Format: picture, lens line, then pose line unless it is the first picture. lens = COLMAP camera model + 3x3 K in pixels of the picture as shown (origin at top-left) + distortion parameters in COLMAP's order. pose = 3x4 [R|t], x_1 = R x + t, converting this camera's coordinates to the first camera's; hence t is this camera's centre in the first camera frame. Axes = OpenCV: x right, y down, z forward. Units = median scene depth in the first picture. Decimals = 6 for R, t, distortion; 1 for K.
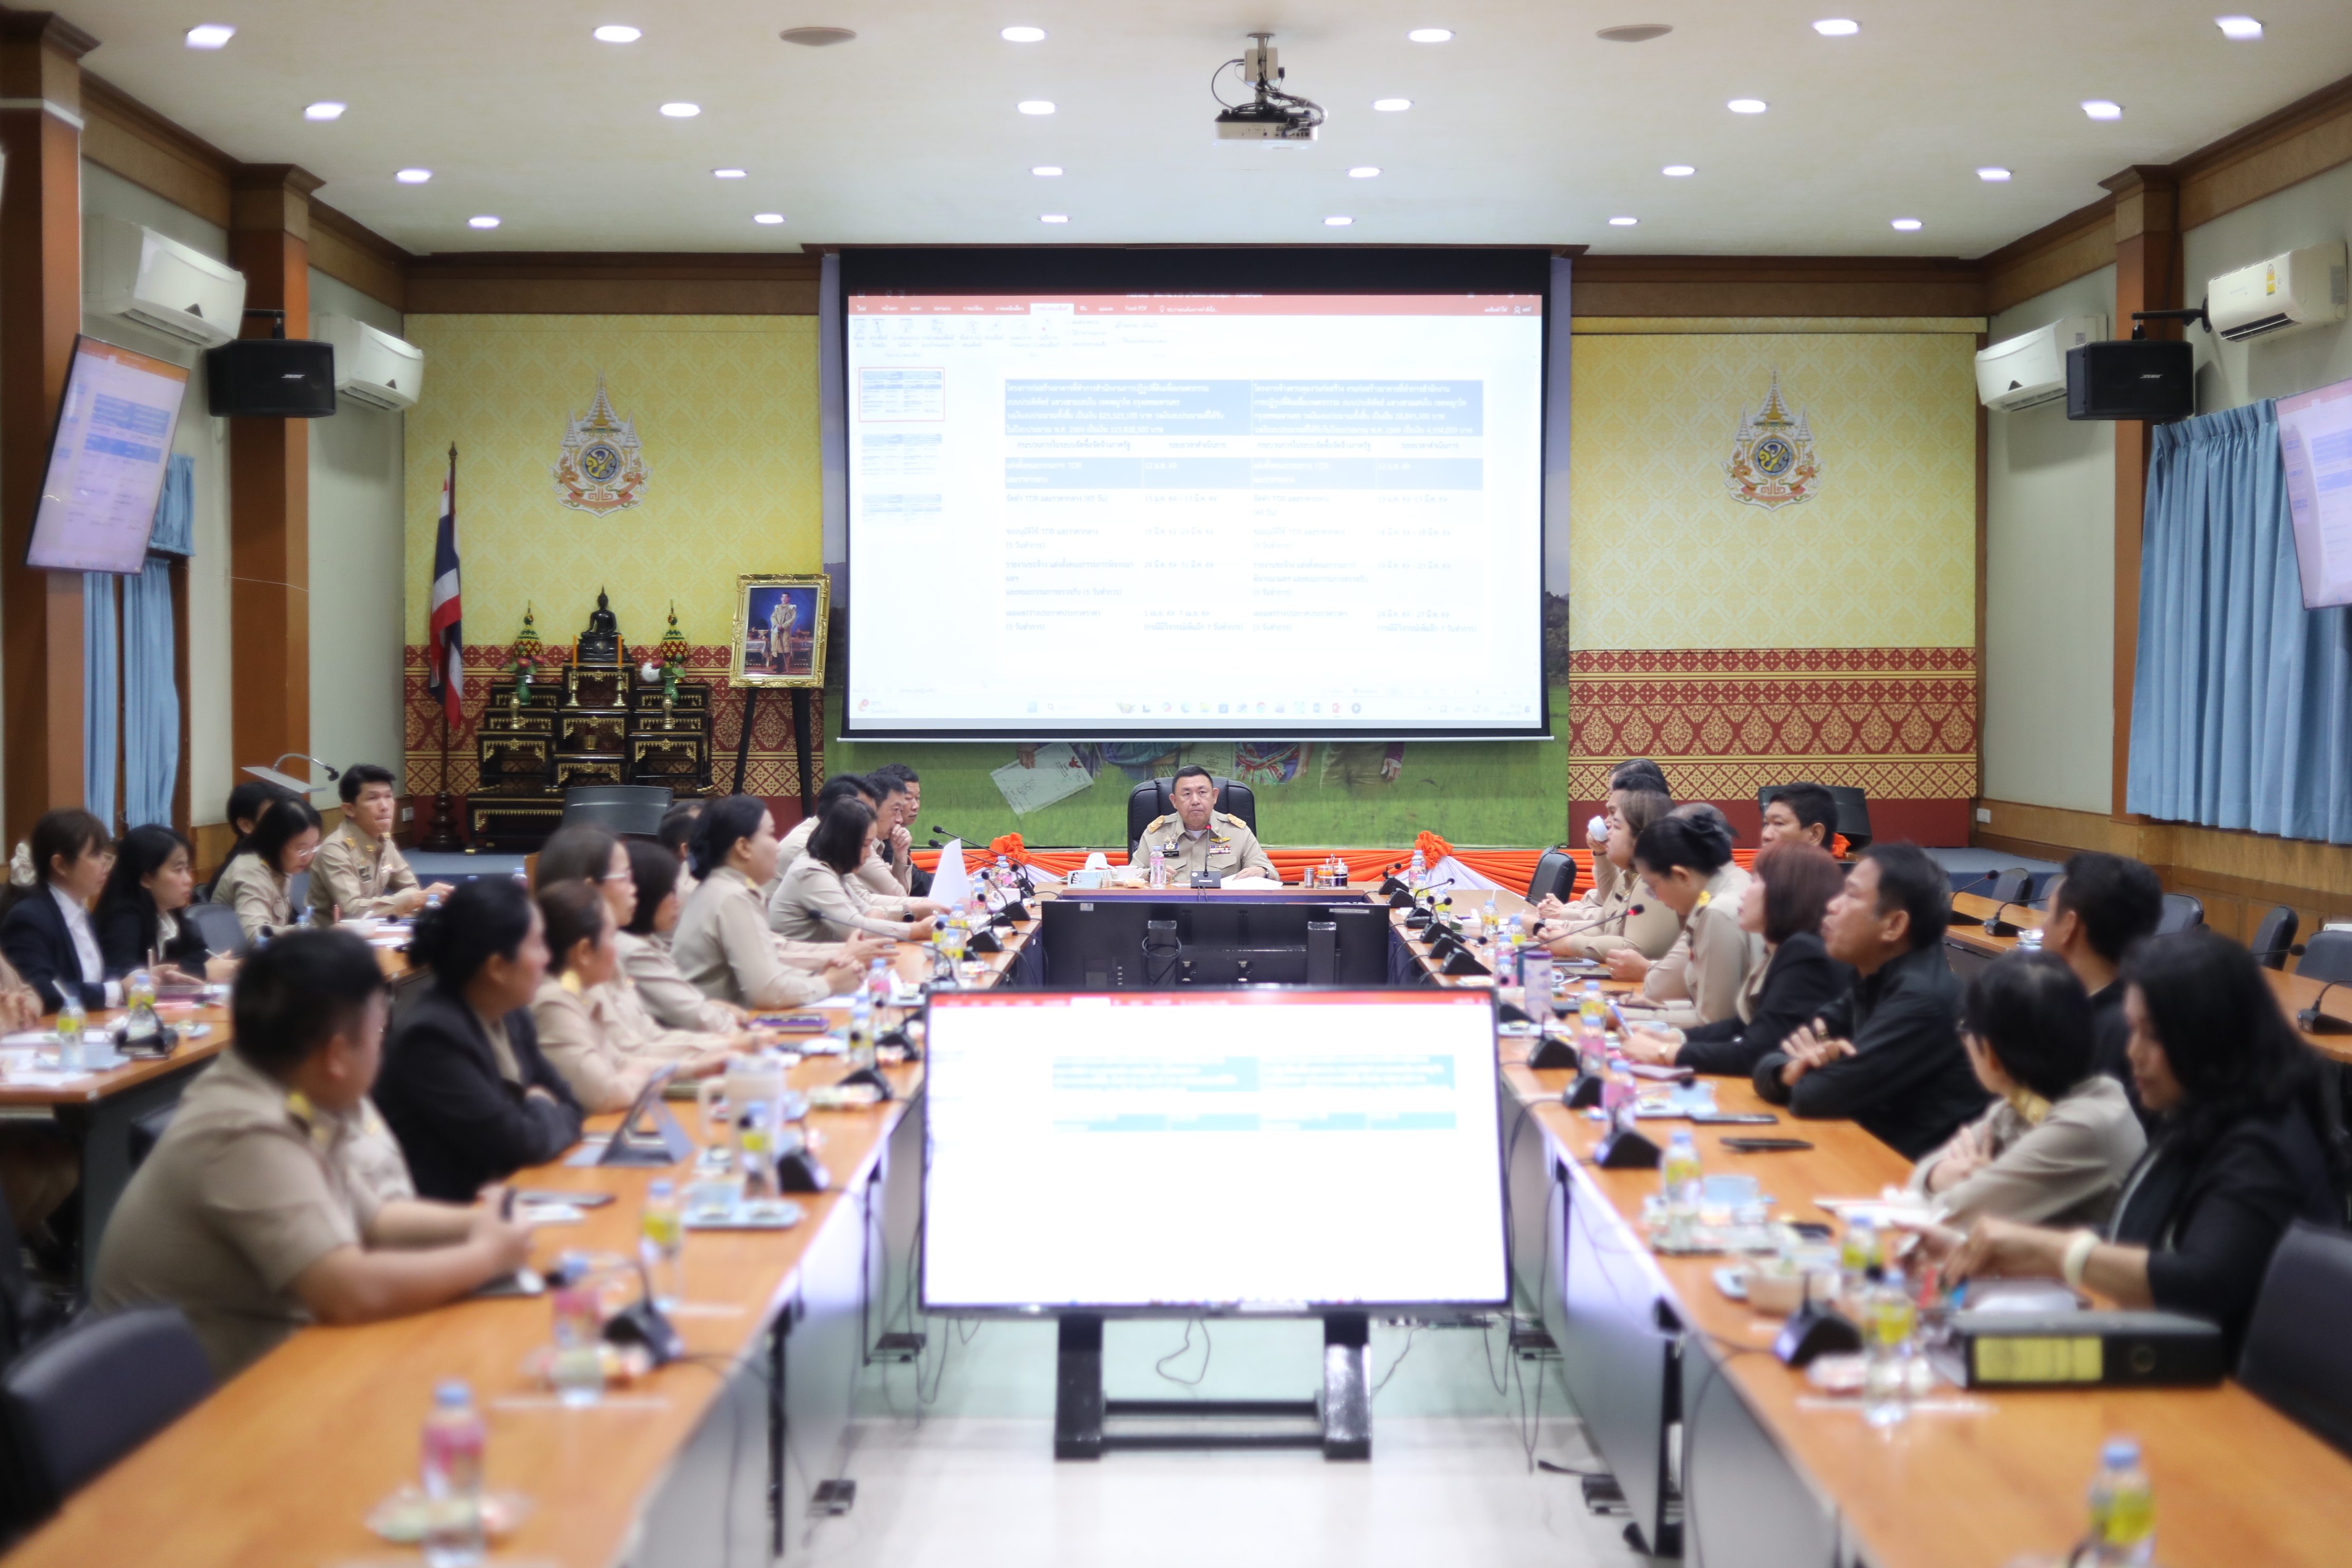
lens RADIAL K [[3420.7, 0, 1176.0], [0, 3420.7, 784.0], [0, 0, 1]] dist [-0.003766, 0.099152]
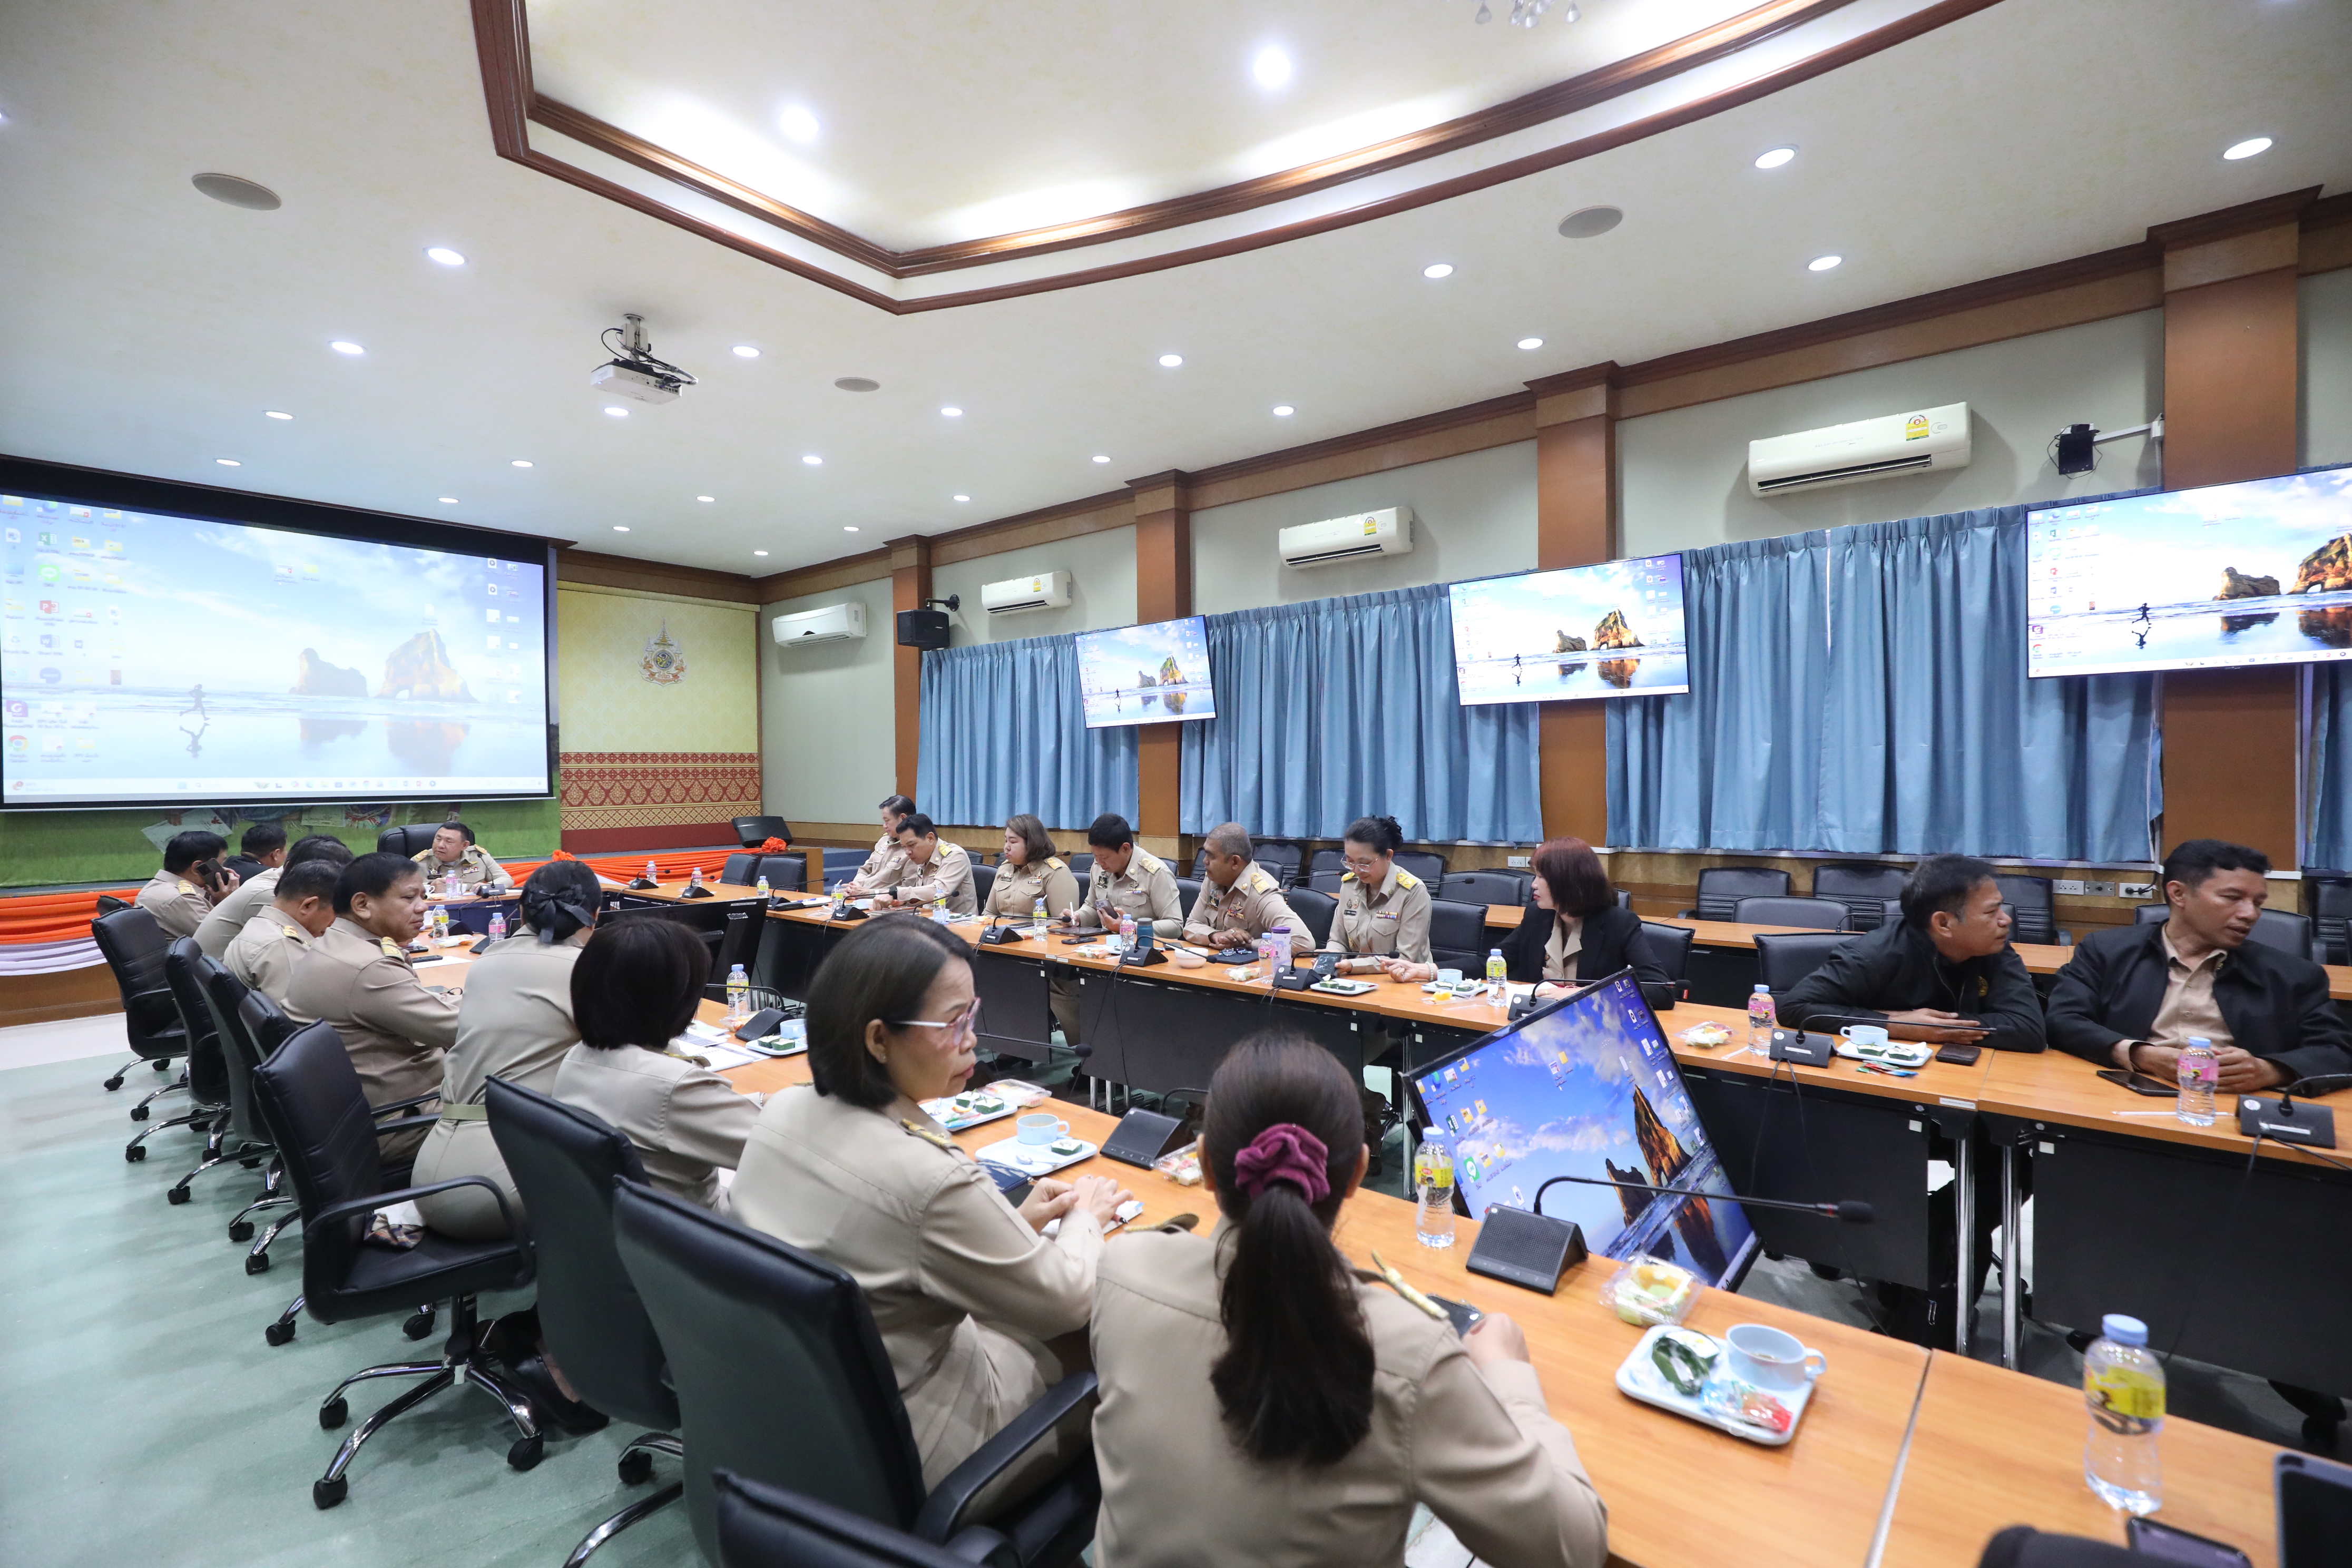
lens RADIAL K [[1070.9, 0, 1191.2], [0, 1070.9, 792.5], [0, 0, 1]] dist [0.003600, 0.000228]
pose [[0.653360, -0.018763, 0.756815, -0.110727], [0.032212, 0.999476, -0.003030, -0.003137], [-0.756362, 0.026358, 0.653622, 0.334911]]
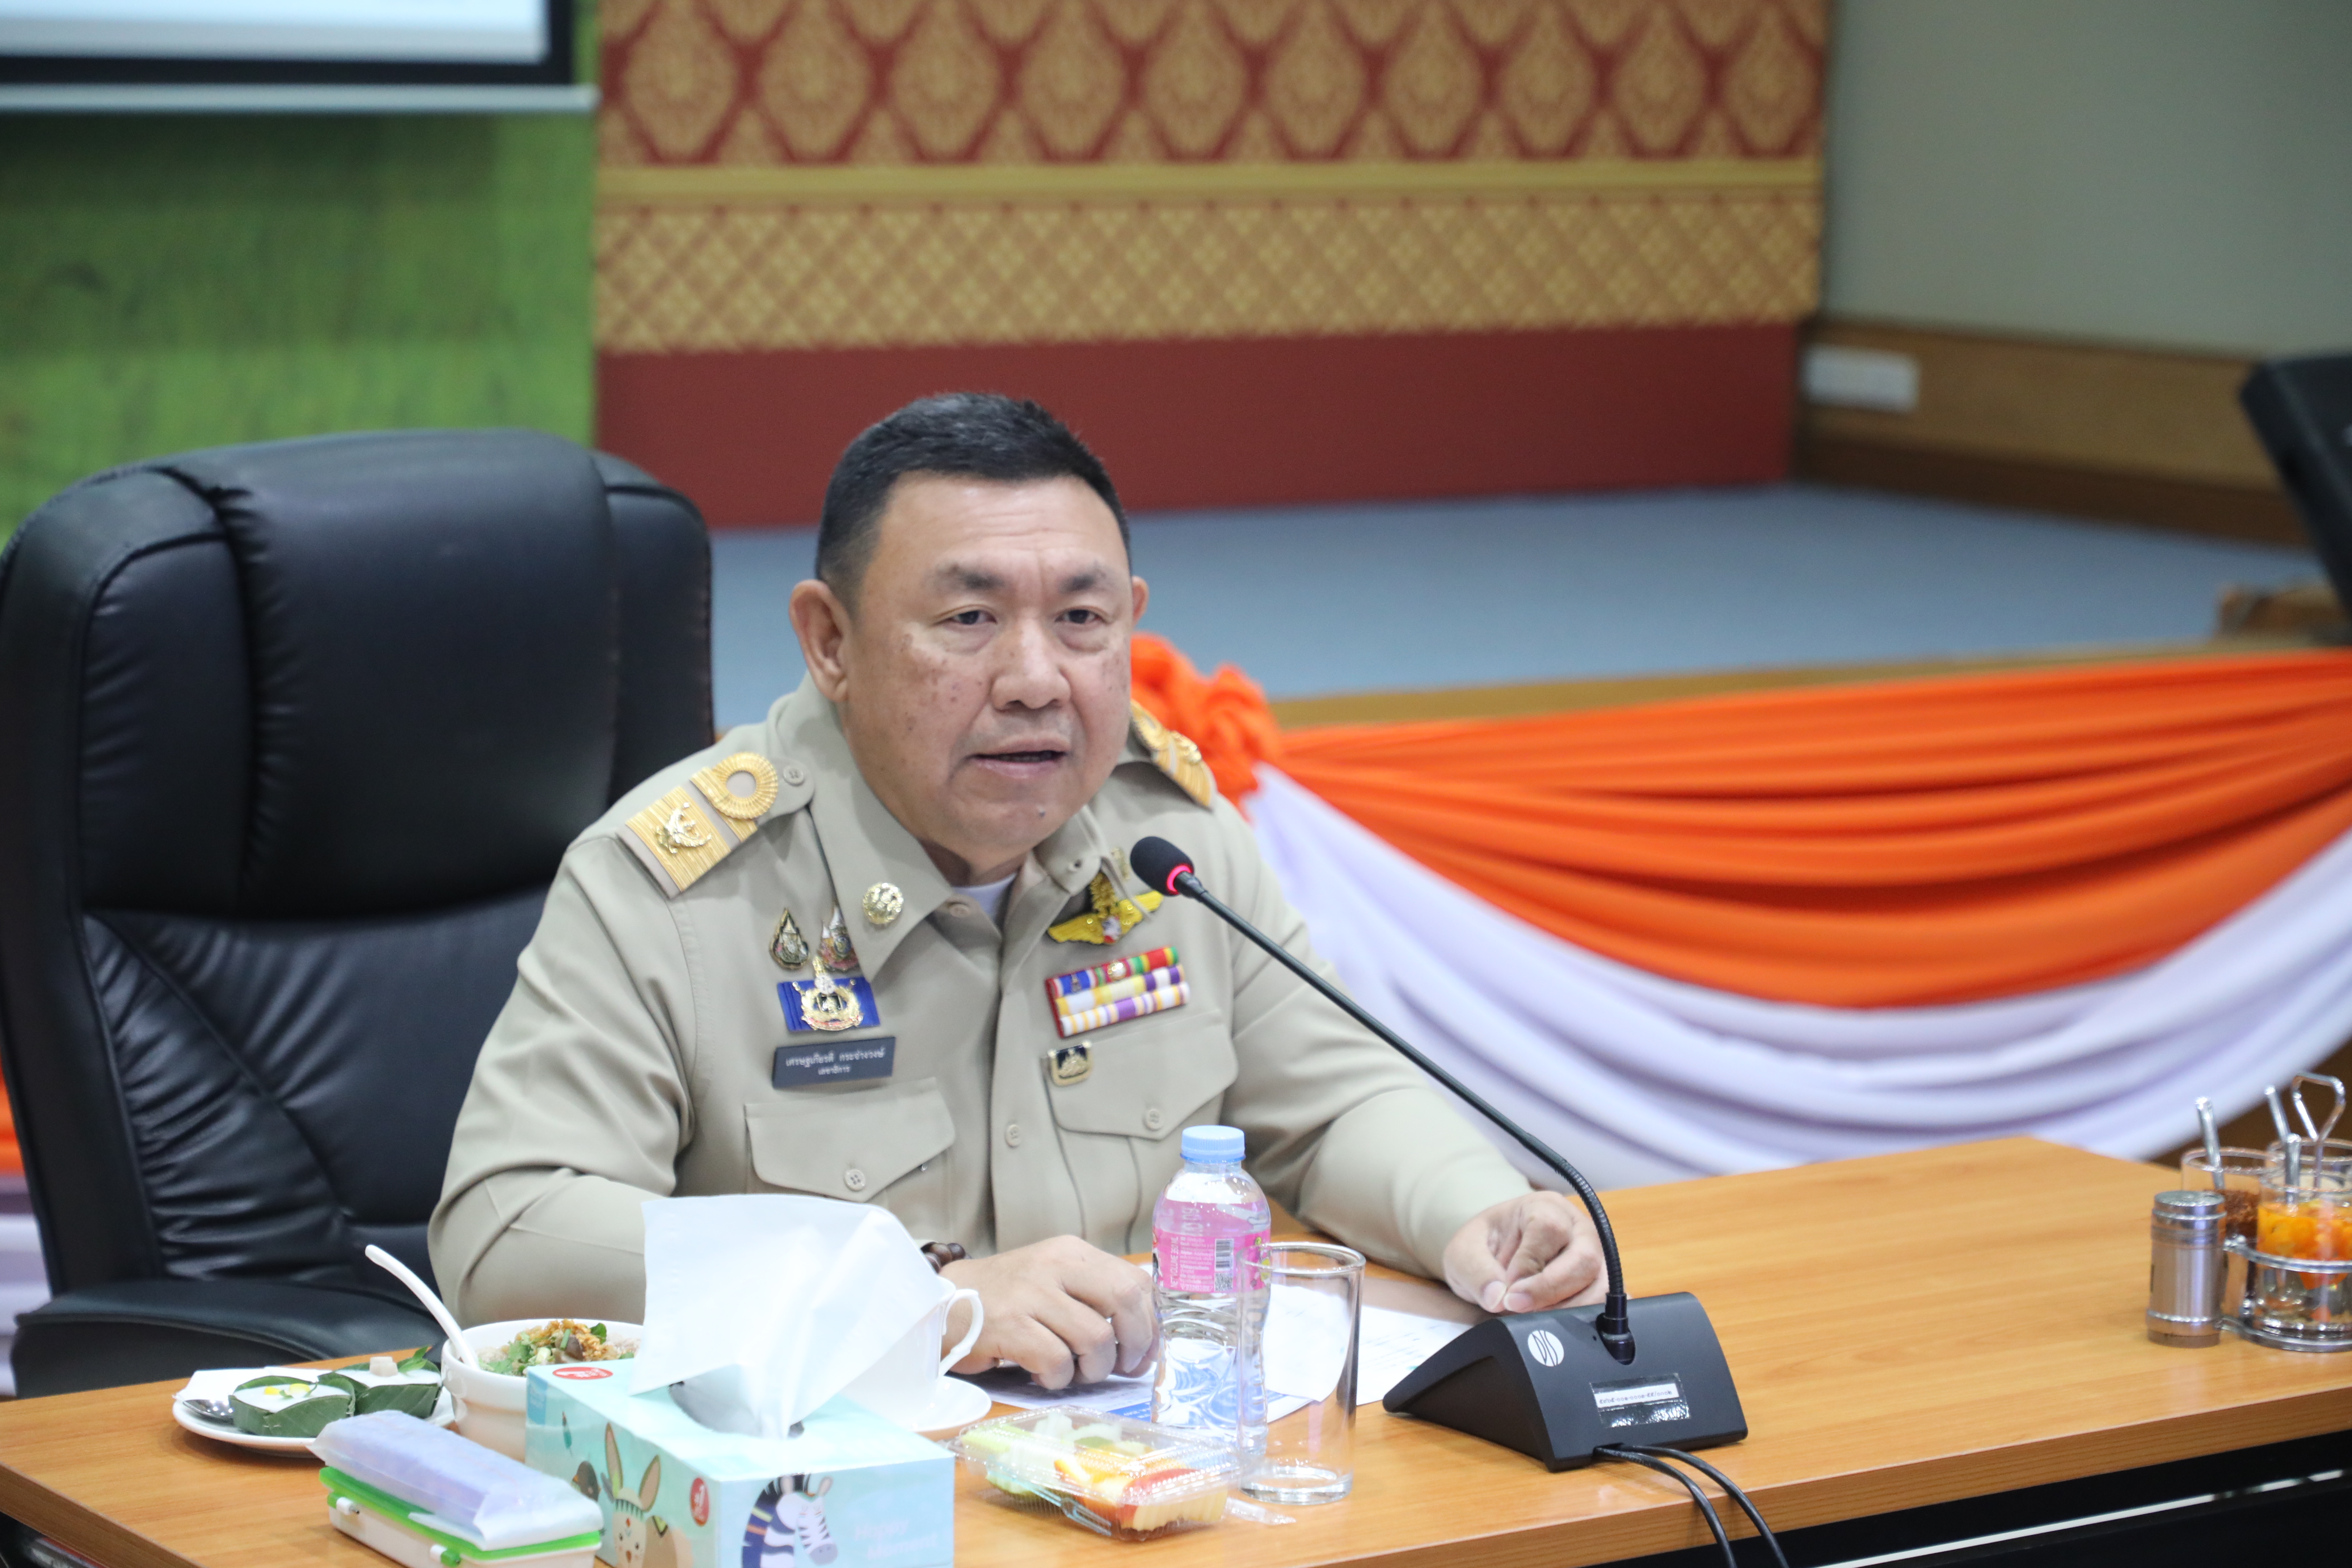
lens RADIAL K [[5501.9, 0, 1176.0], [0, 5501.9, 784.0], [0, 0, 1]] dist [-0.039309, -0.073910]
pose [[0.834652, -0.059427, 0.547562, -0.072374], [-0.001310, 0.993945, 0.109869, -0.007886], [-0.550776, -0.092419, 0.829521, 0.639964]]
